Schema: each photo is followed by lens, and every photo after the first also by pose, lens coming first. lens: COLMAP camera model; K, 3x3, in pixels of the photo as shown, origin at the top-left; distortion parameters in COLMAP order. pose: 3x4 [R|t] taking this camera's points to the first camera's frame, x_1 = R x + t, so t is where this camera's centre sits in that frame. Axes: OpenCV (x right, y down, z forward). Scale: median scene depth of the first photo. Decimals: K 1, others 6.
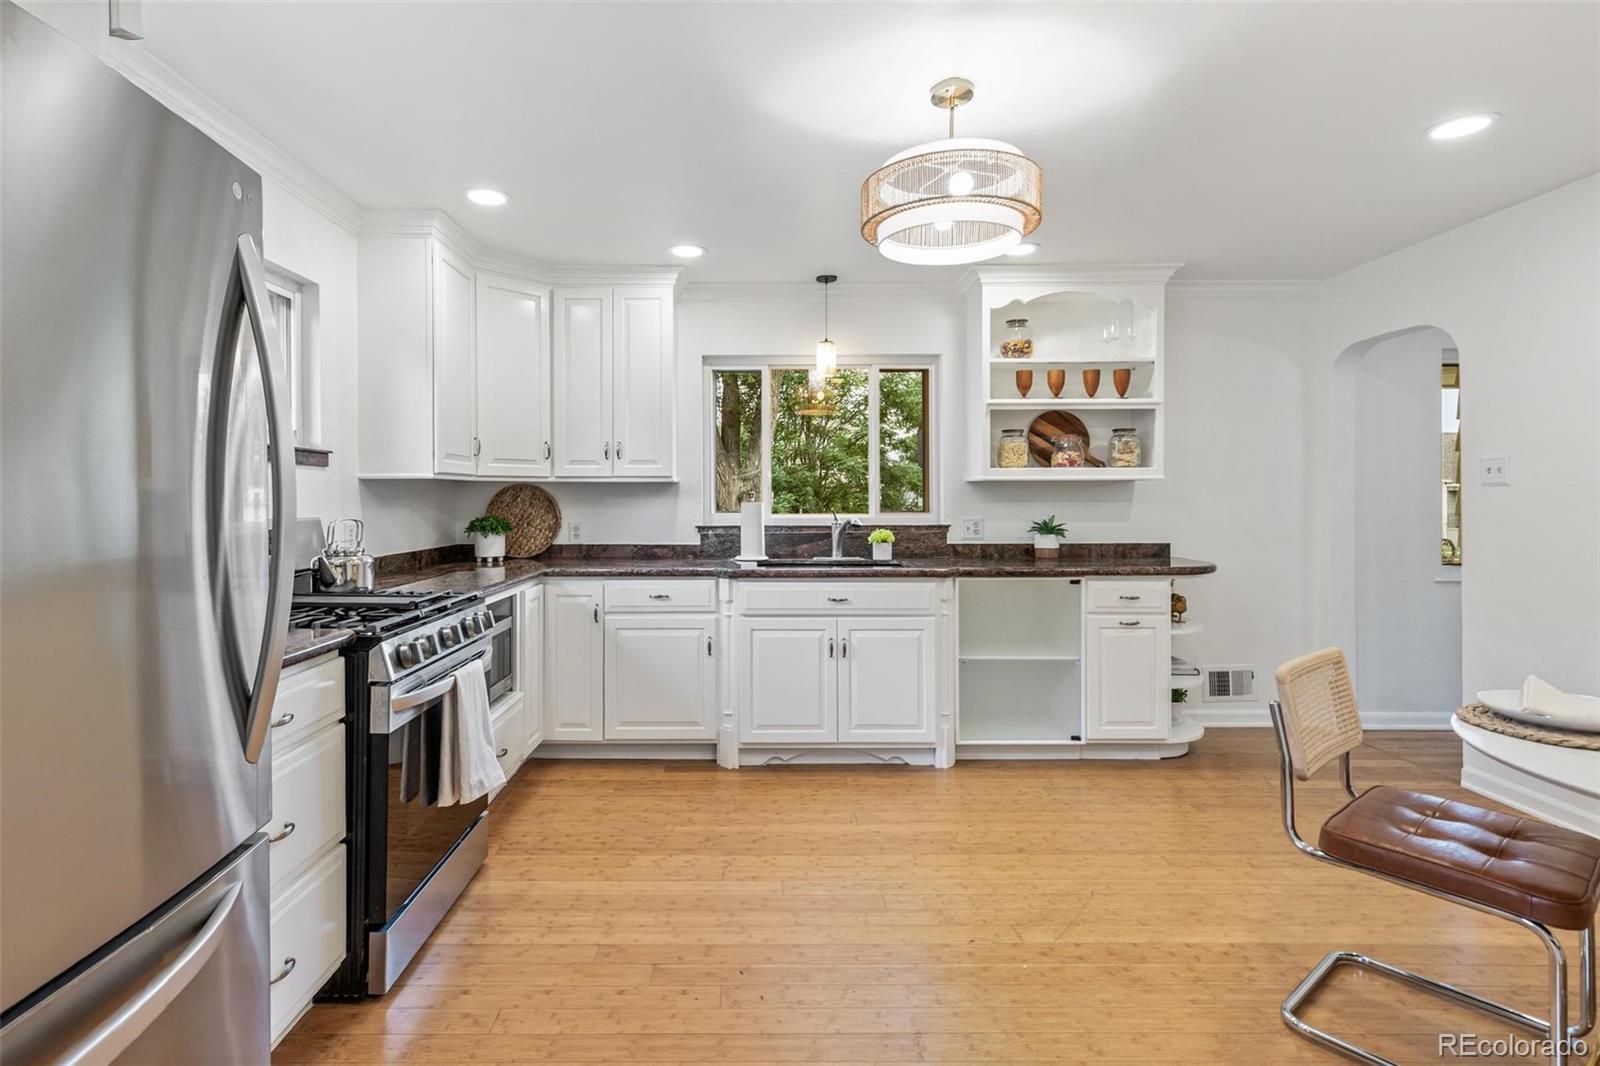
lens RADIAL K [[787.9, 0, 746.6], [0, 787.9, 495.0], [0, 0, 1]] dist [0.003140, -0.000076]
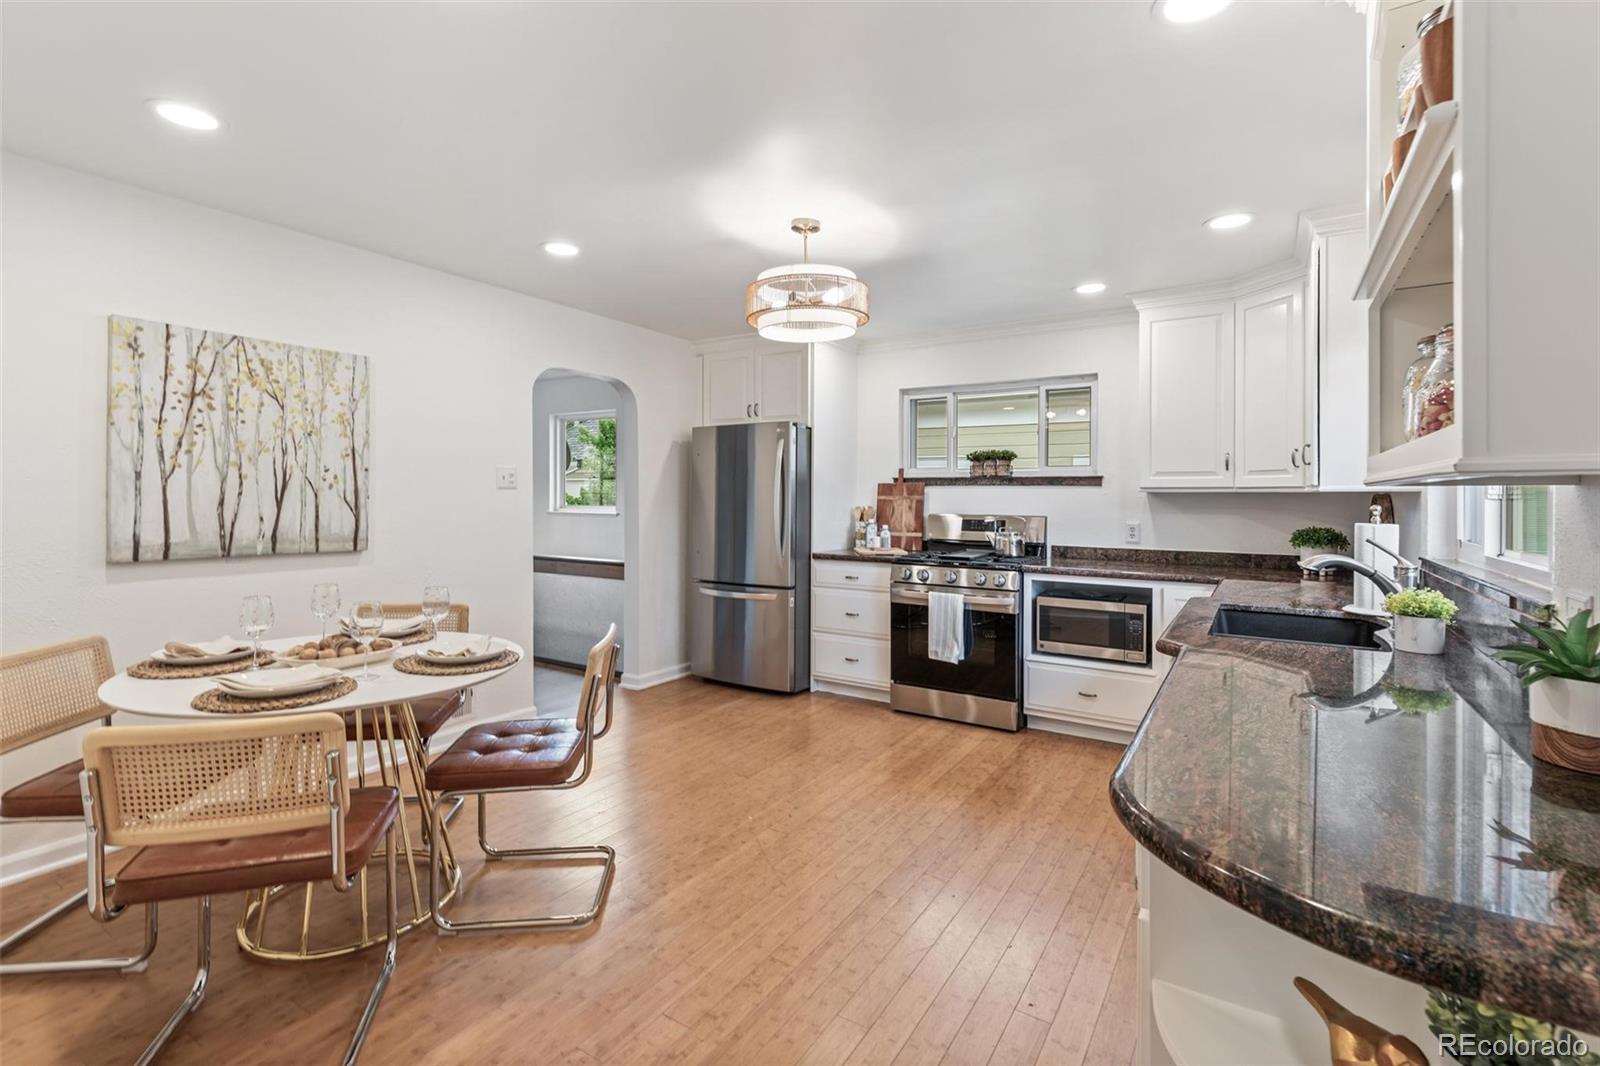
lens RADIAL K [[742.7, 0, 796.3], [0, 742.7, 497.5], [0, 0, 1]] dist [0.011756, -0.002366]
pose [[-0.542270, 0.004464, -0.840192, 0.786811], [0.000249, 0.999987, 0.005152, -0.015209], [0.840204, 0.002585, -0.542264, 0.964250]]
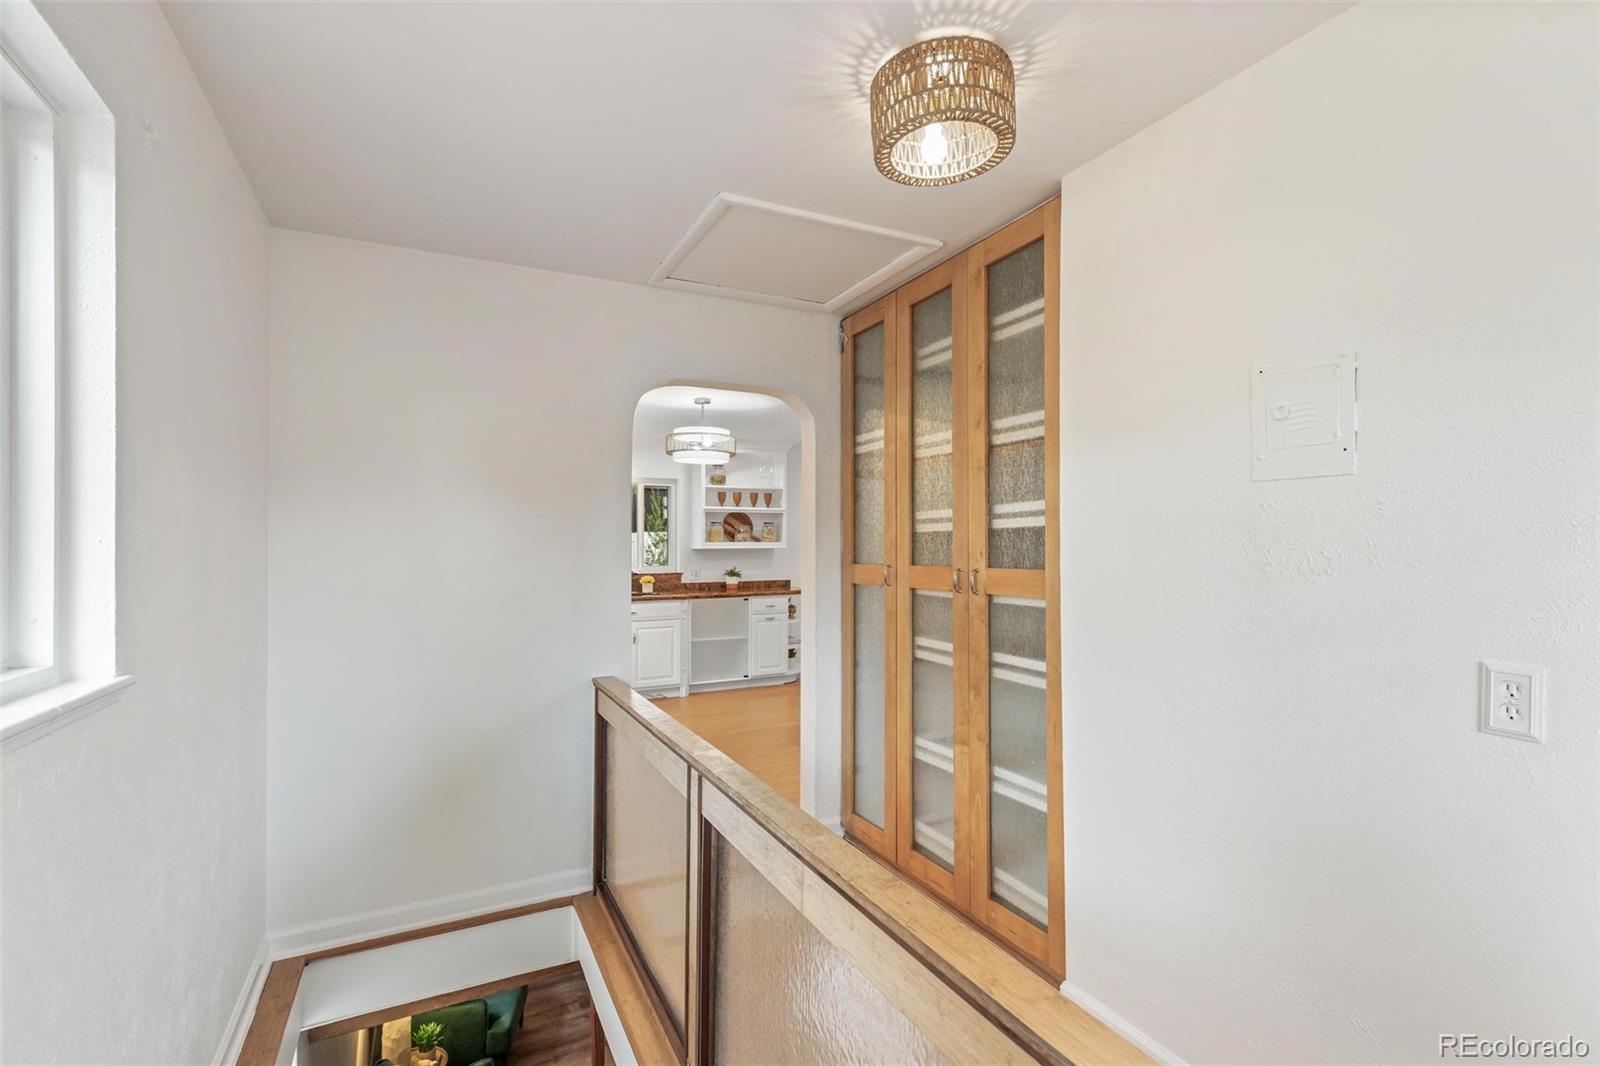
lens RADIAL K [[742.7, 0, 810.0], [0, 742.7, 533.5], [0, 0, 1]] dist [0.011756, -0.002366]
pose [[0.884569, 0.008701, 0.466328, -0.302314], [-0.001279, 0.999867, -0.016232, -0.026506], [-0.466407, 0.013762, 0.884463, -0.703265]]
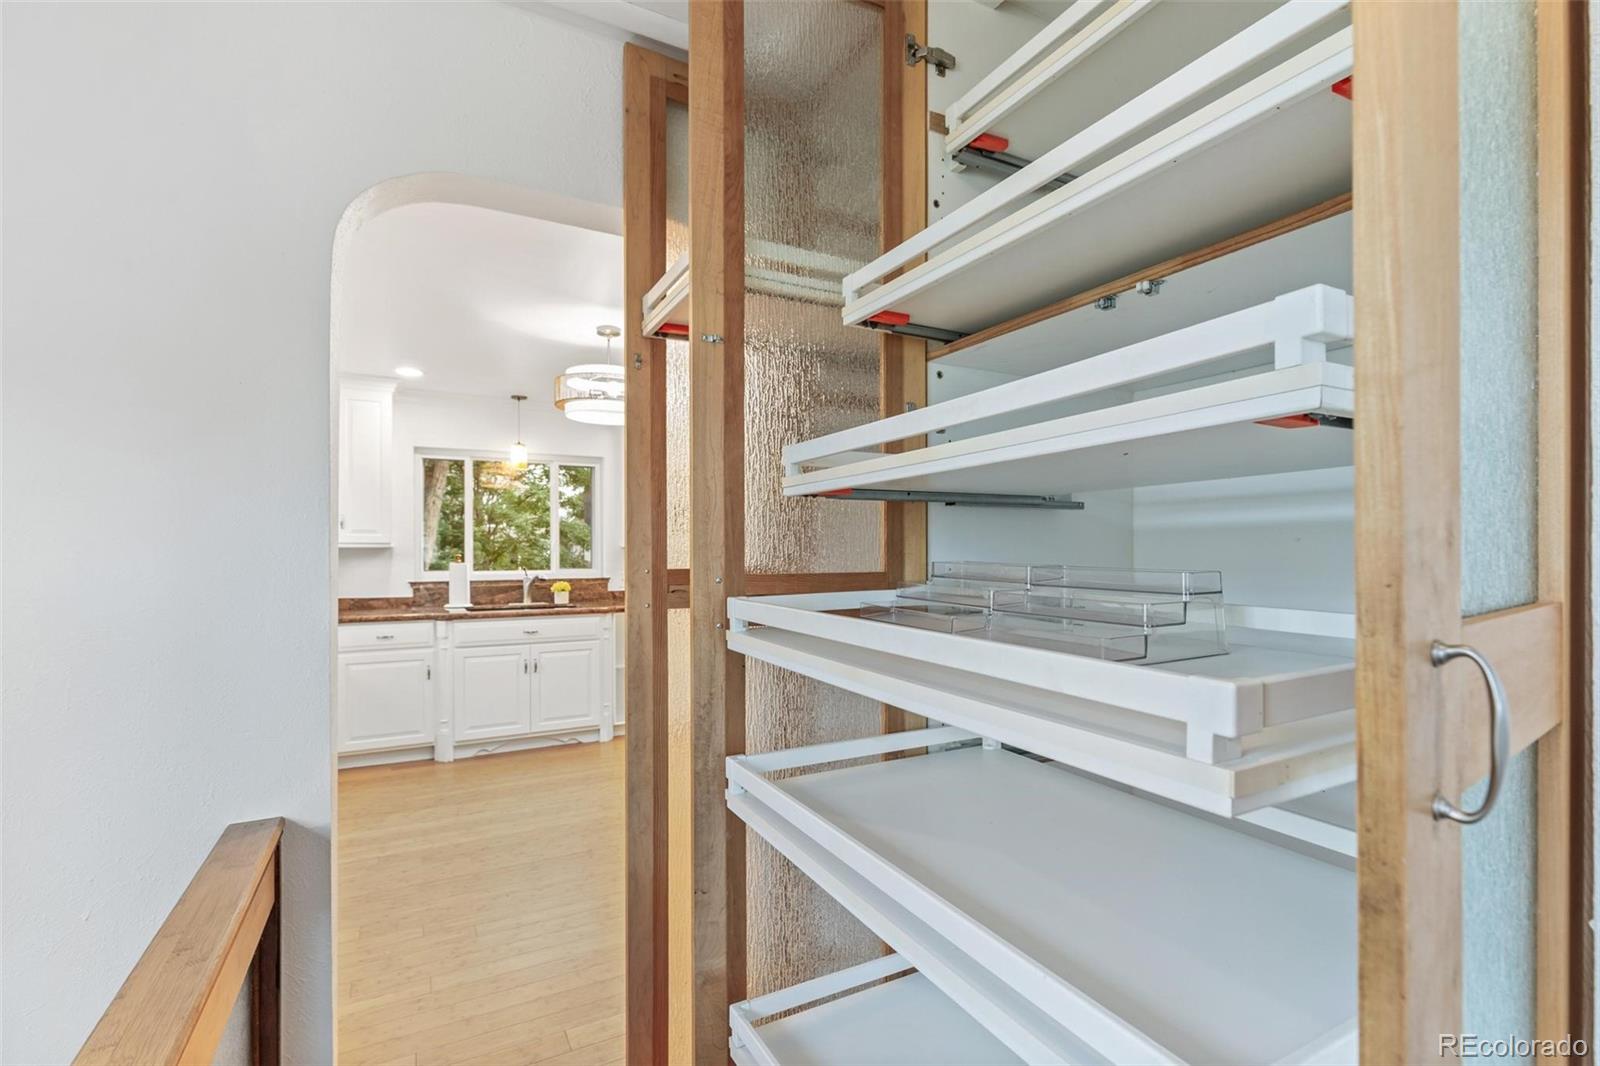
lens RADIAL K [[742.7, 0, 782.5], [0, 742.7, 552.6], [0, 0, 1]] dist [0.011756, -0.002366]
pose [[0.889035, -0.001185, 0.457838, -0.083807], [-0.002105, 0.999976, 0.006675, -0.017738], [-0.457835, -0.006898, 0.889011, -0.352730]]
